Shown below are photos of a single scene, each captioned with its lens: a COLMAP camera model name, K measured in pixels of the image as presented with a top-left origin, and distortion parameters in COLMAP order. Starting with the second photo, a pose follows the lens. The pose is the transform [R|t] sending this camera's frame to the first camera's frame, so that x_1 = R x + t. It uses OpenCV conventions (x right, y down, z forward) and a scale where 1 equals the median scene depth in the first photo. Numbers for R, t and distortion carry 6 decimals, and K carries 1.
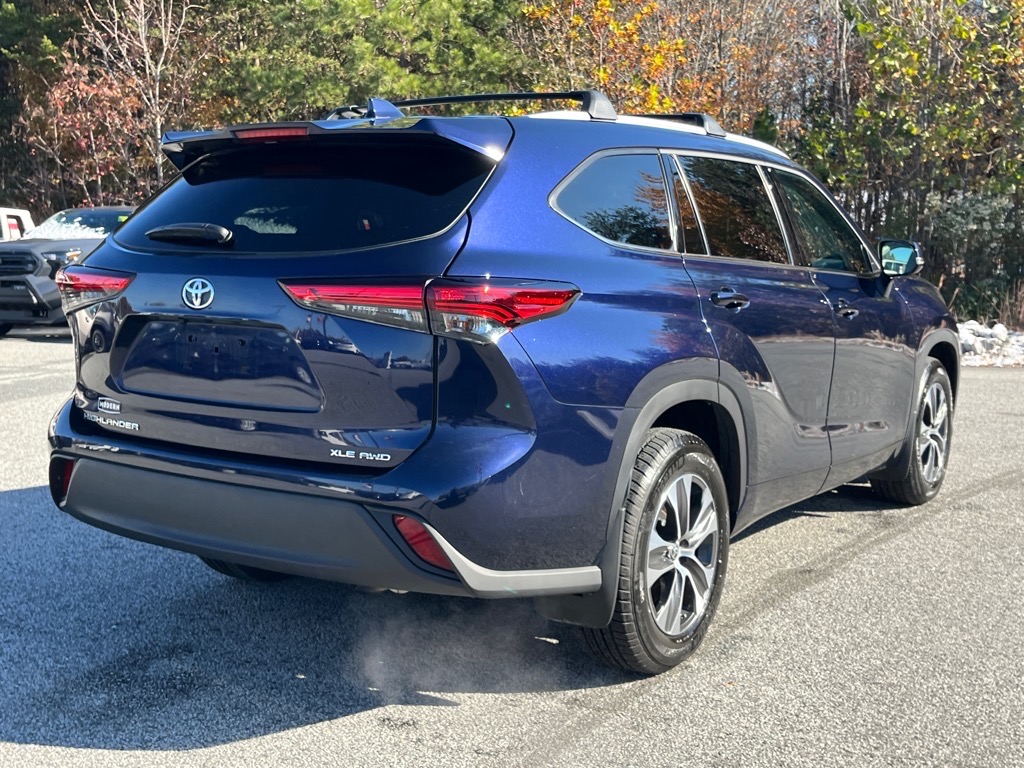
lens RADIAL K [[1254.0, 0, 511.7], [0, 1254.0, 384.6], [0, 0, 1]] dist [0.024785, 0.000000]
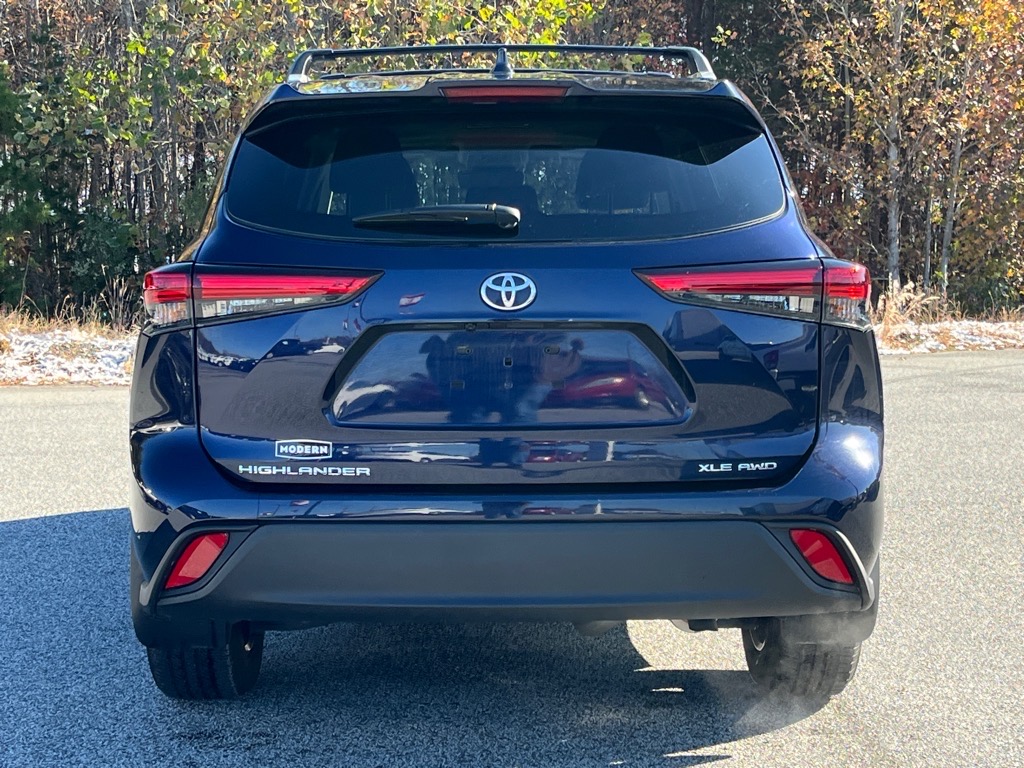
lens RADIAL K [[1773.3, 0, 512.7], [0, 1773.3, 382.9], [0, 0, 1]] dist [0.141580, 0.000000]
pose [[0.844468, -0.069256, 0.531110, -0.856367], [0.082545, 0.996586, -0.001295, -0.012277], [-0.529208, 0.044934, 0.847302, 0.036821]]
